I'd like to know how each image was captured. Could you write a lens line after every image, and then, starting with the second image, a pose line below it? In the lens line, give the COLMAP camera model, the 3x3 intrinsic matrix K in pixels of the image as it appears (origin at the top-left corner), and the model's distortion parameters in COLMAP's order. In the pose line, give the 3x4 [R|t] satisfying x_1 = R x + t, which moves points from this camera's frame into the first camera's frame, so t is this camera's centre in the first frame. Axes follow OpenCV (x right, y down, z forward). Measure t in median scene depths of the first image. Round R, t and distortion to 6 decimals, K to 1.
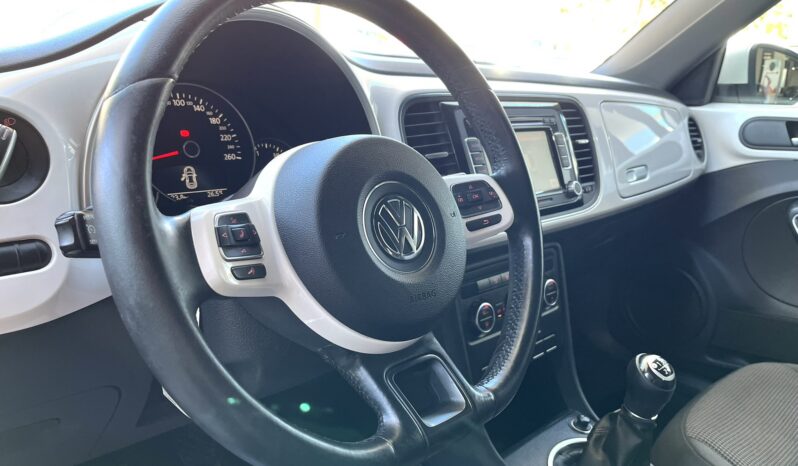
lens RADIAL K [[597.7, 0, 420.1], [0, 597.7, 235.3], [0, 0, 1]] dist [0.015383, -0.011953]
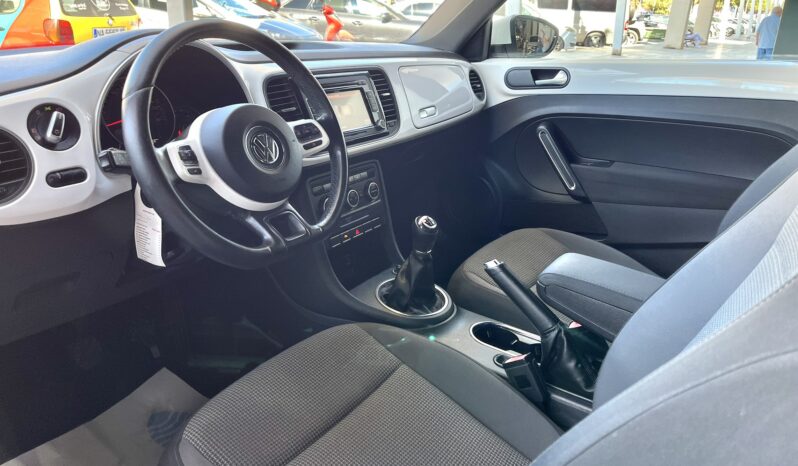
lens RADIAL K [[574.4, 0, 404.4], [0, 574.4, 176.6], [0, 0, 1]] dist [0.027910, -0.019115]
pose [[0.981722, -0.089517, 0.167954, 0.060800], [0.090275, 0.995912, 0.003129, 0.077402], [-0.167548, 0.012090, 0.985790, -0.653836]]
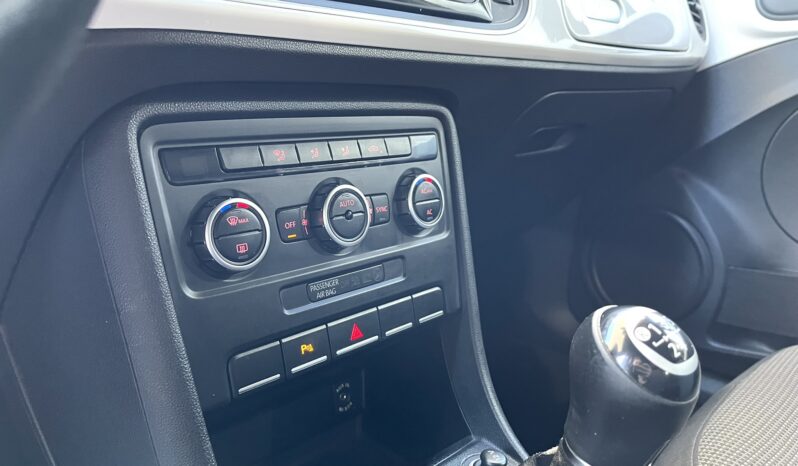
lens RADIAL K [[618.6, 0, 402.8], [0, 618.6, 237.8], [0, 0, 1]] dist [0.046293, -0.088309]
pose [[0.999633, -0.011361, 0.024578, 0.237788], [0.011137, 0.999895, 0.009247, 0.154093], [-0.024681, -0.008970, 0.999655, 0.628506]]
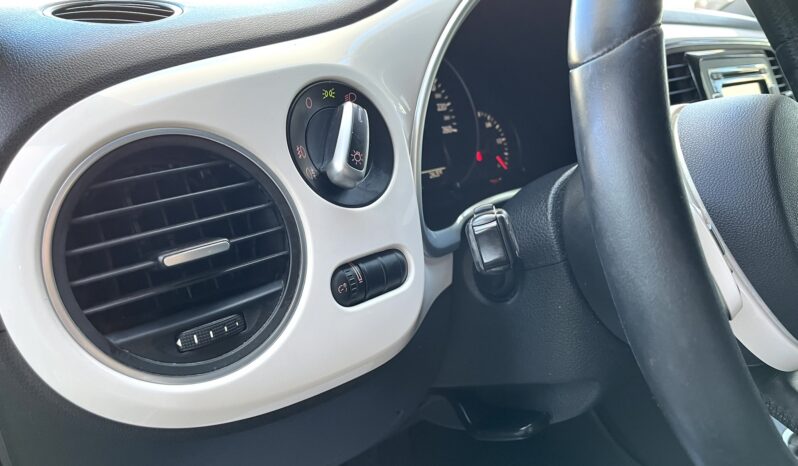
lens RADIAL K [[618.6, 0, 431.5], [0, 618.6, 239.4], [0, 0, 1]] dist [0.046293, -0.088309]
pose [[0.998912, -0.045170, 0.011568, -0.357048], [0.044329, 0.996912, 0.064824, -0.033392], [-0.014461, -0.064240, 0.997830, 0.111653]]
